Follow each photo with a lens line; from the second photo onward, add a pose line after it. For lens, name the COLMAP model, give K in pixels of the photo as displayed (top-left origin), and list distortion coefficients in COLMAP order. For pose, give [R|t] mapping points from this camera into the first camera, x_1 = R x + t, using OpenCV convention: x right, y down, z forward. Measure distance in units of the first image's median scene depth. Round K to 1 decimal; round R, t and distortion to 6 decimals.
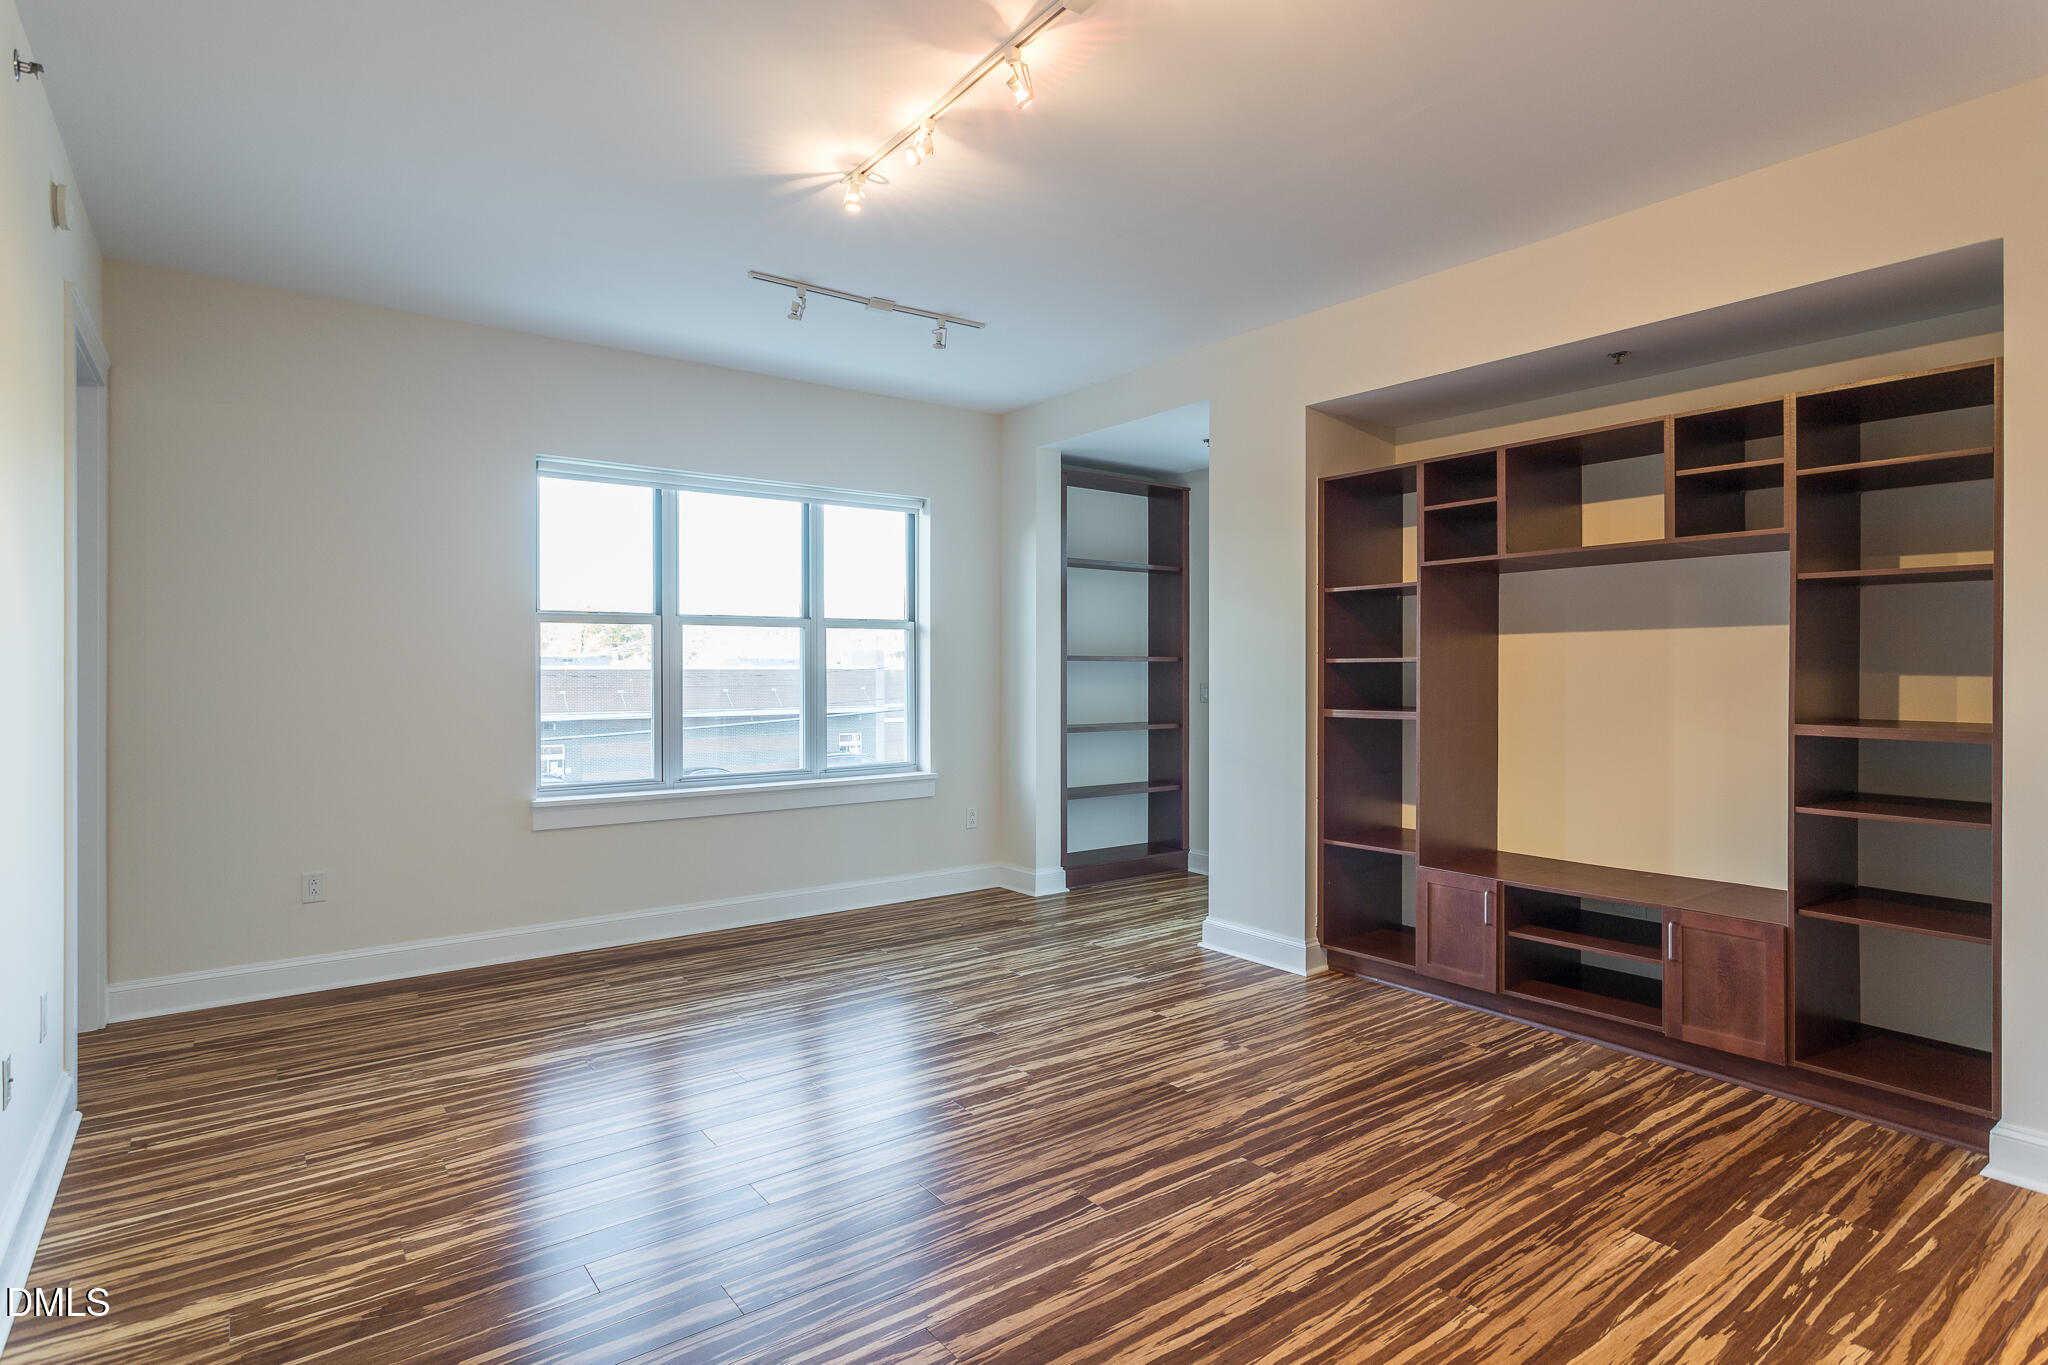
lens RADIAL K [[1048.4, 0, 1024.5], [0, 1048.4, 671.1], [0, 0, 1]] dist [-0.004488, 0.001645]
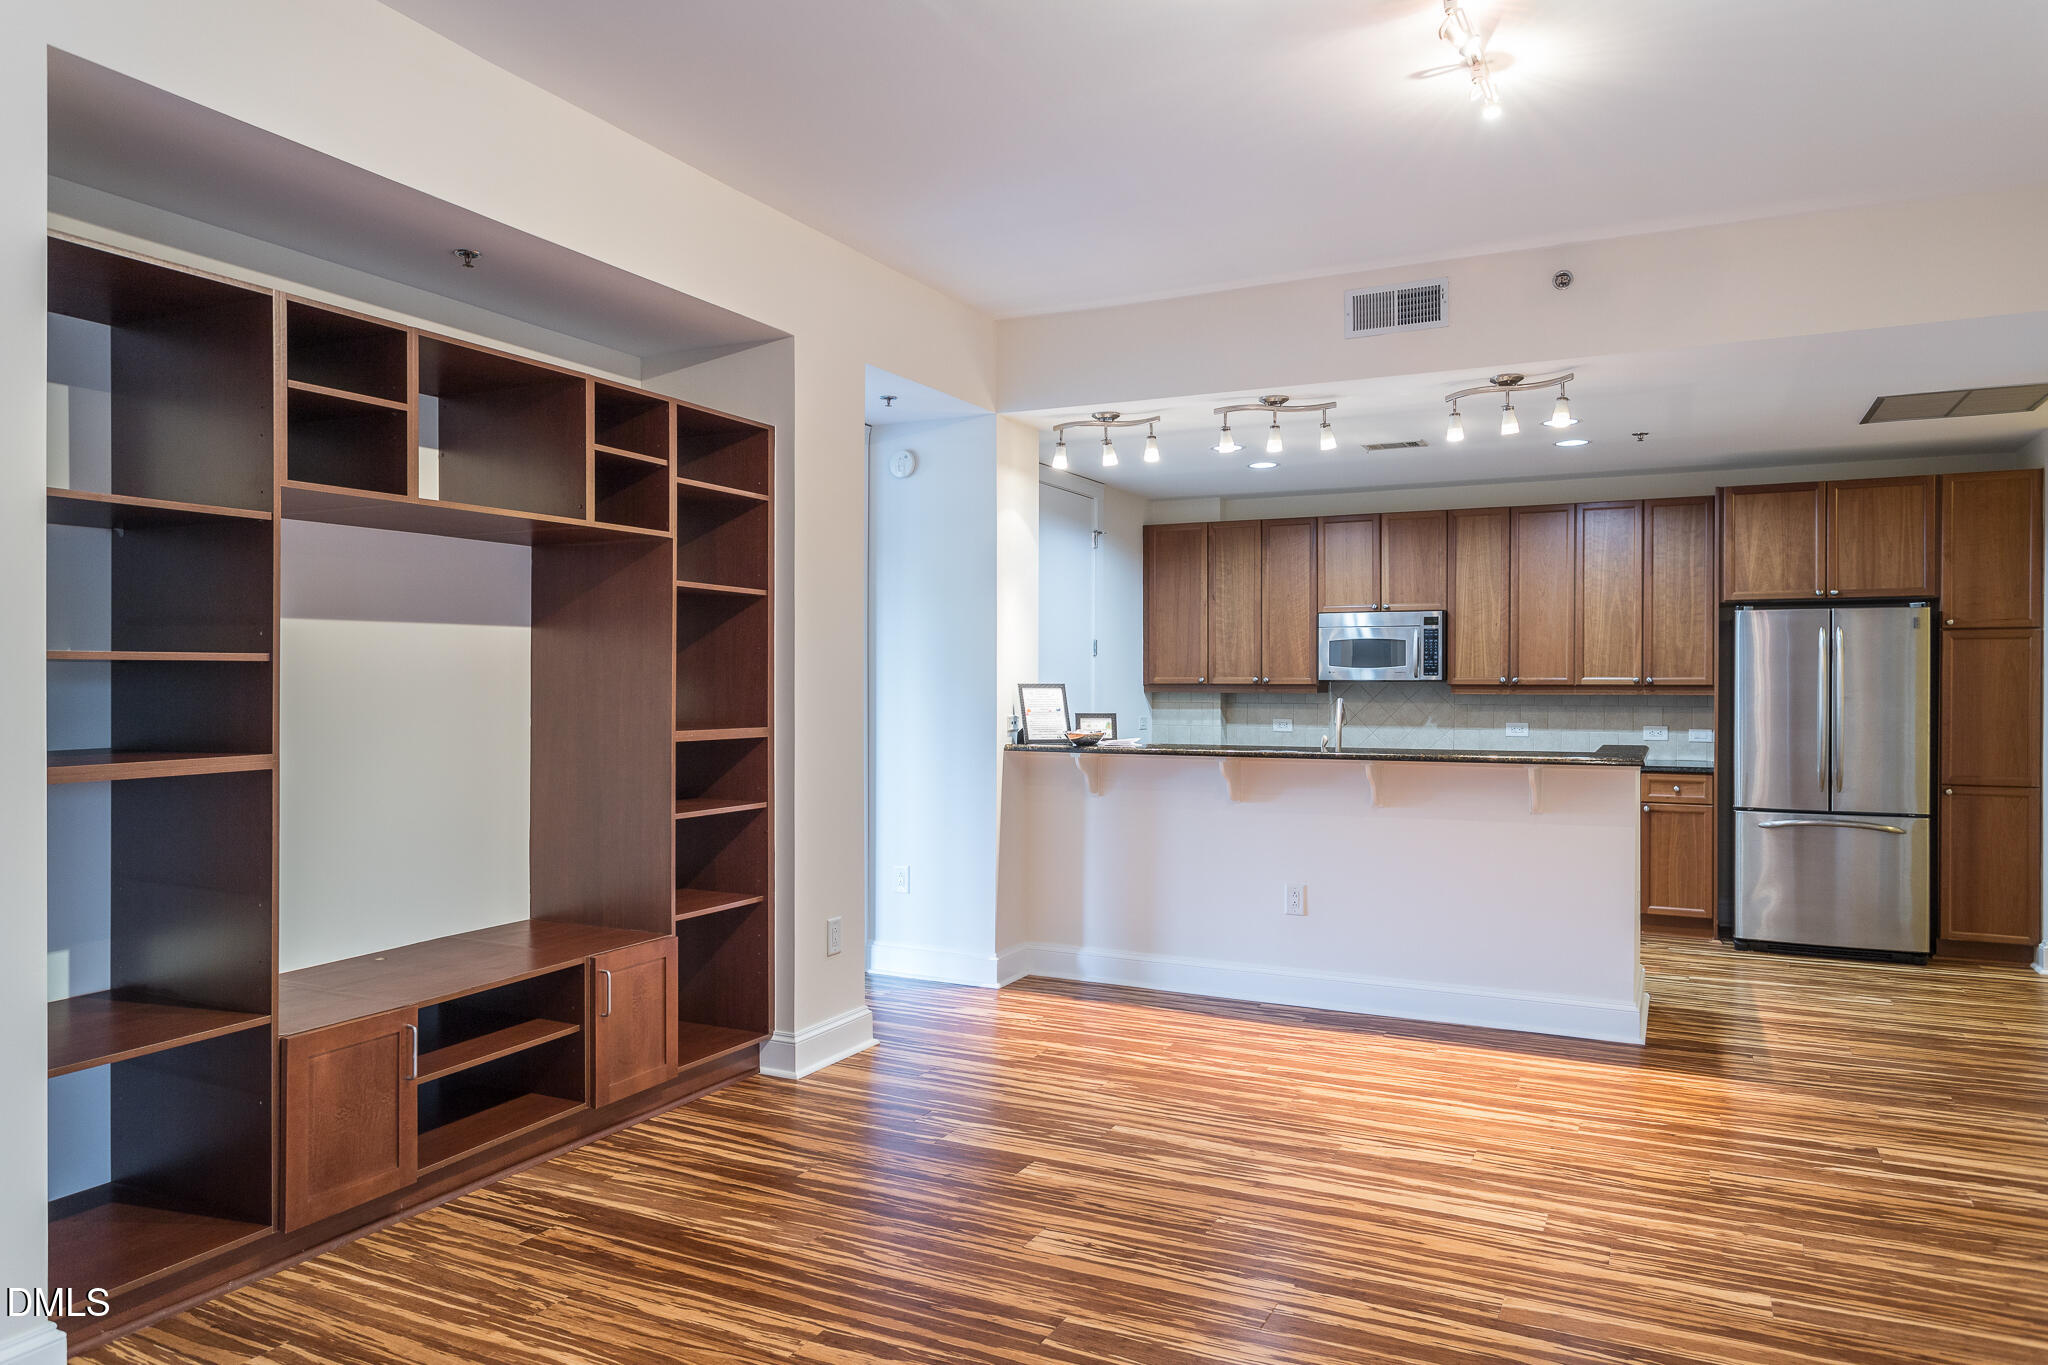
lens RADIAL K [[1341.8, 0, 1021.7], [0, 1341.8, 685.4], [0, 0, 1]] dist [-0.008370, 0.009788]
pose [[-0.452871, -0.005082, 0.891562, -0.434936], [0.001343, 0.999979, 0.006382, -0.000327], [-0.891575, 0.004088, -0.452854, 1.010777]]
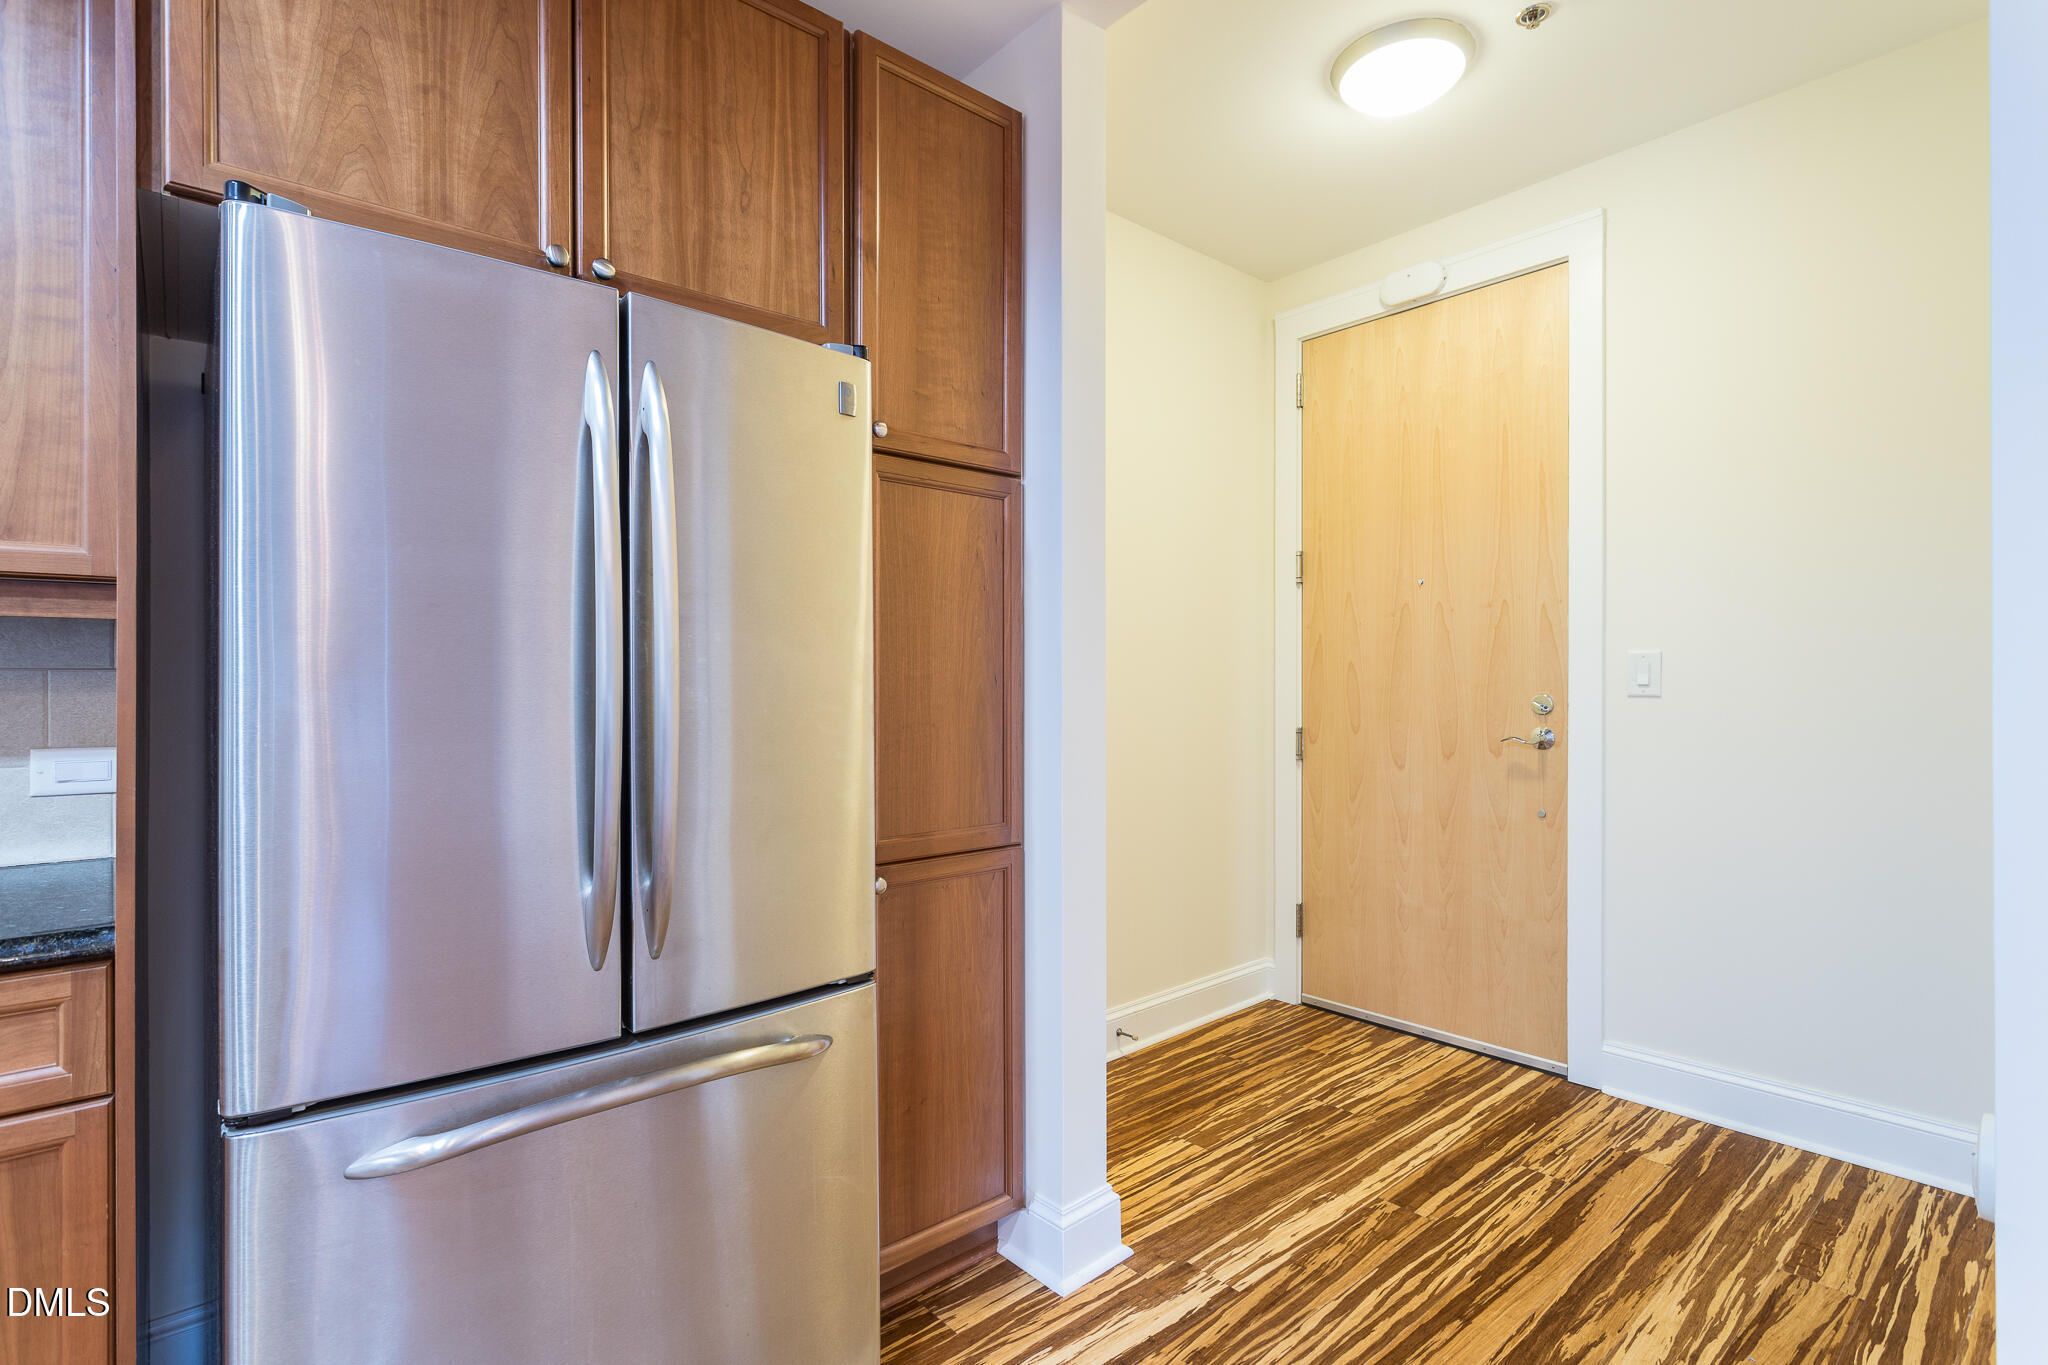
lens RADIAL K [[977.7, 0, 1026.5], [0, 977.7, 682.4], [0, 0, 1]] dist [0.000982, 0.002299]
pose [[-0.996860, -0.000037, -0.079185, 0.430354], [-0.000393, 0.999990, 0.004479, 0.044401], [0.079184, 0.004496, -0.996850, -0.221159]]
